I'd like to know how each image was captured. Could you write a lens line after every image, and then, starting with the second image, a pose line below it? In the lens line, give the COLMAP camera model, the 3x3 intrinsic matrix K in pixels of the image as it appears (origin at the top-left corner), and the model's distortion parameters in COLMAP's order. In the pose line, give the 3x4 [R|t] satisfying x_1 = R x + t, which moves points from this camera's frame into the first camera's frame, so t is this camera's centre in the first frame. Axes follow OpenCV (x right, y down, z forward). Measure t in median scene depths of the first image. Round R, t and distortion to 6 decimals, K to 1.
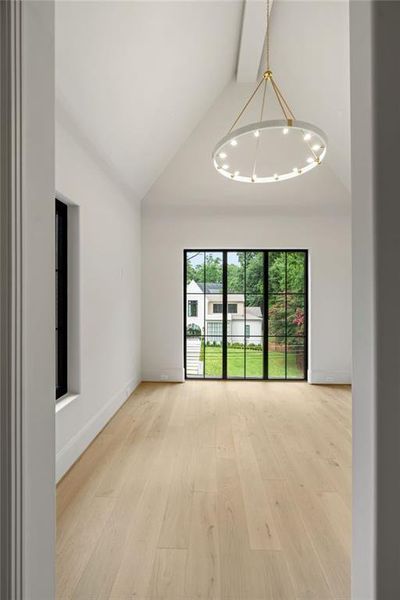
lens RADIAL K [[275.0, 0, 204.7], [0, 275.0, 298.2], [0, 0, 1]] dist [0.011694, -0.000036]
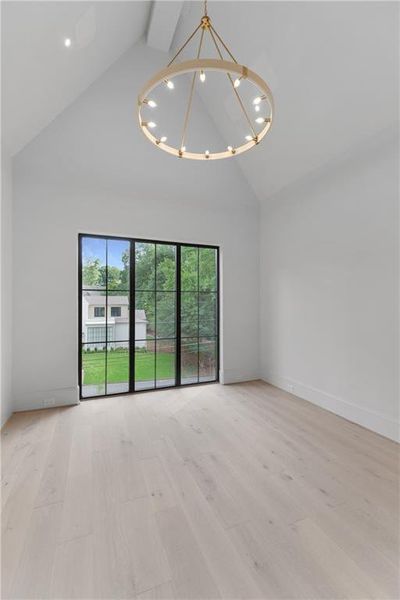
lens RADIAL K [[267.0, 0, 202.5], [0, 267.0, 299.9], [0, 0, 1]] dist [0.004354, 0.000389]
pose [[0.912201, -0.000956, 0.409743, -0.068711], [0.003564, 0.999978, -0.005601, 0.017870], [-0.409728, 0.006569, 0.912184, 0.173736]]
